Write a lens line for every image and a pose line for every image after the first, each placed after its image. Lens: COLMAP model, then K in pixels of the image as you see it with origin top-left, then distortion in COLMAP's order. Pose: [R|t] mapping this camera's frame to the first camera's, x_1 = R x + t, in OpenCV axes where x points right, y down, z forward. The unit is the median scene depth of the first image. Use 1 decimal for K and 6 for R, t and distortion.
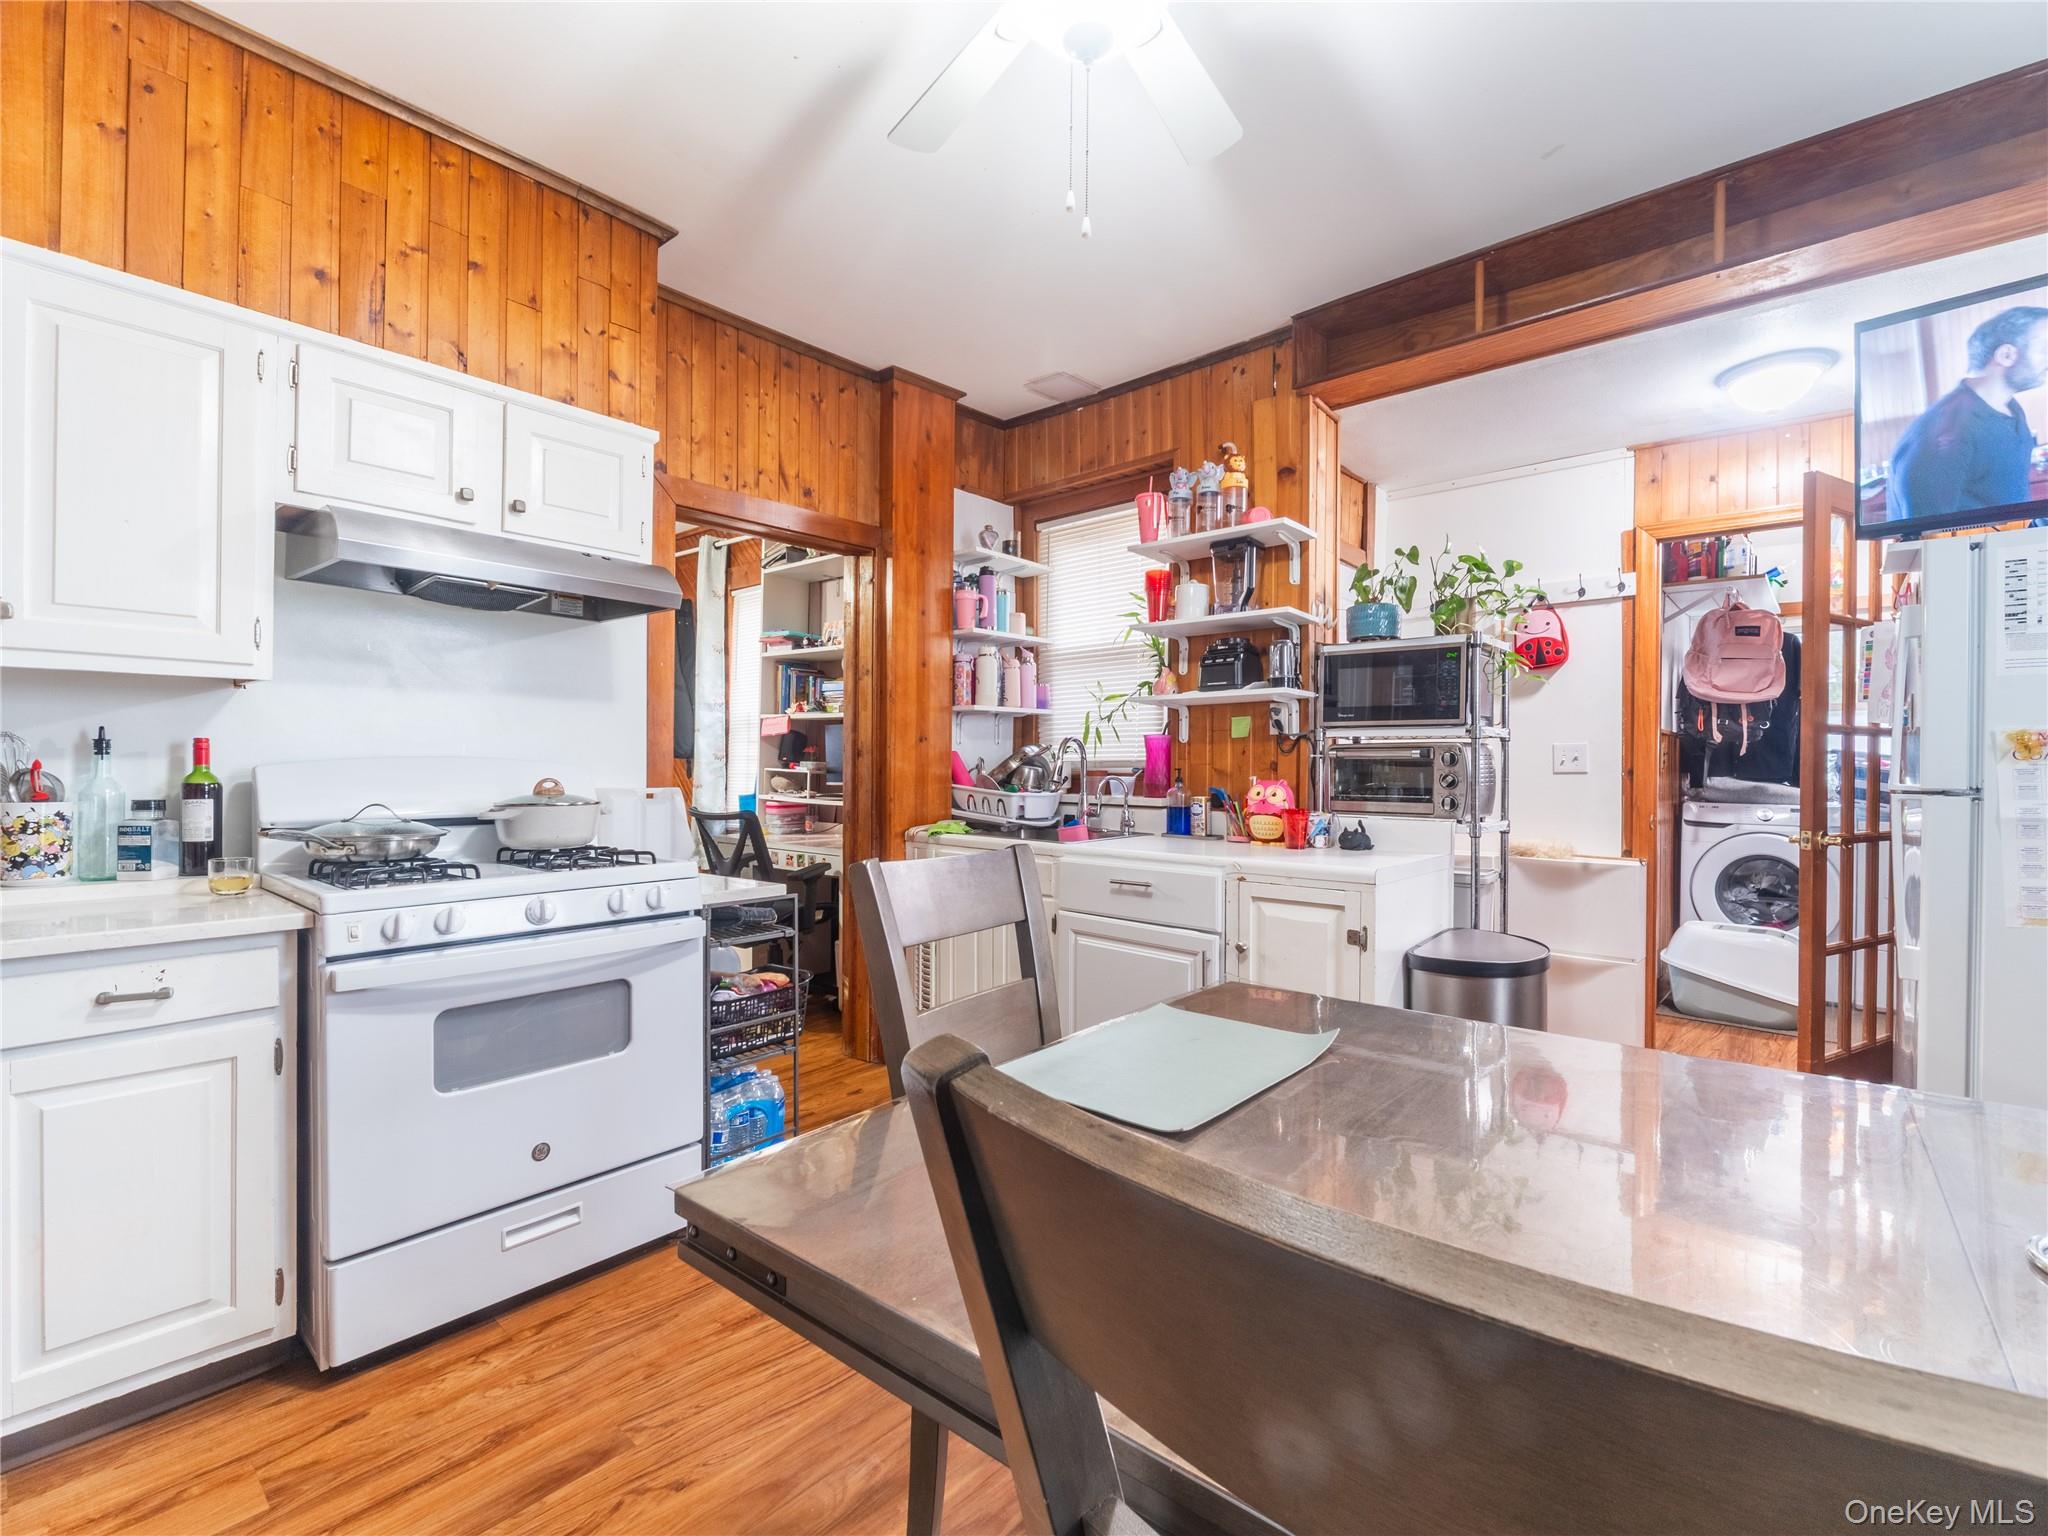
lens RADIAL K [[924.1, 0, 1025.9], [0, 924.1, 774.2], [0, 0, 1]] dist [-0.002306, -0.001843]
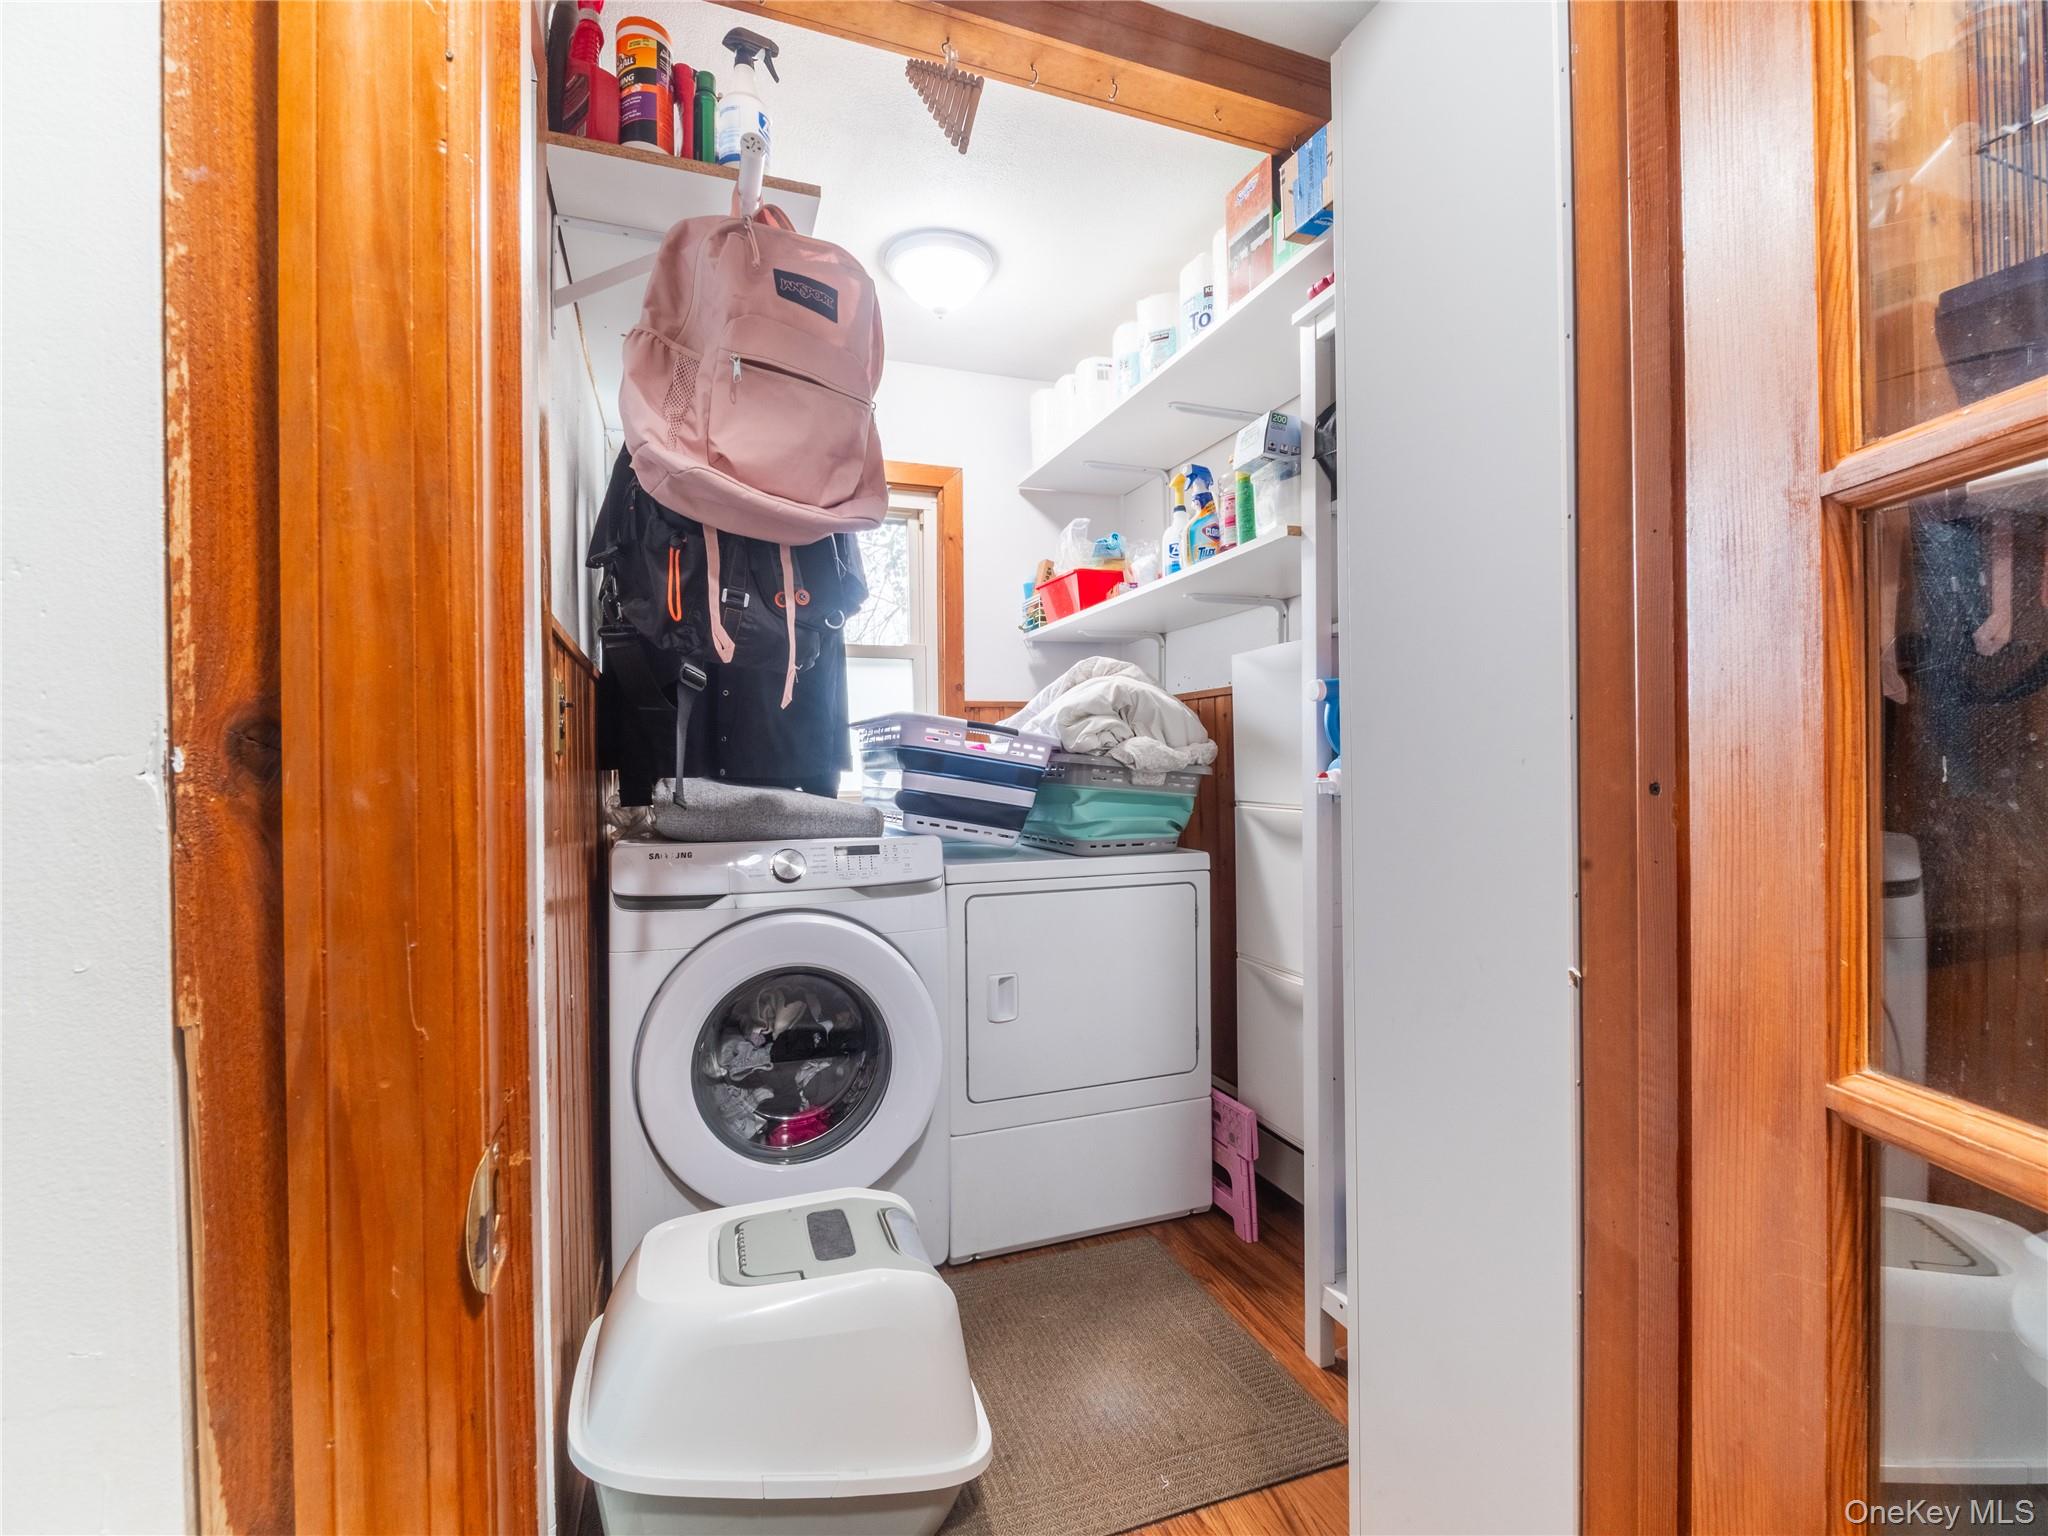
lens RADIAL K [[924.1, 0, 1027.5], [0, 924.1, 772.8], [0, 0, 1]] dist [-0.002306, -0.001843]
pose [[0.479897, -0.014382, 0.877207, 0.476028], [0.018622, 0.999807, 0.006205, 0.000572], [-0.877127, 0.013358, 0.480072, 0.686775]]
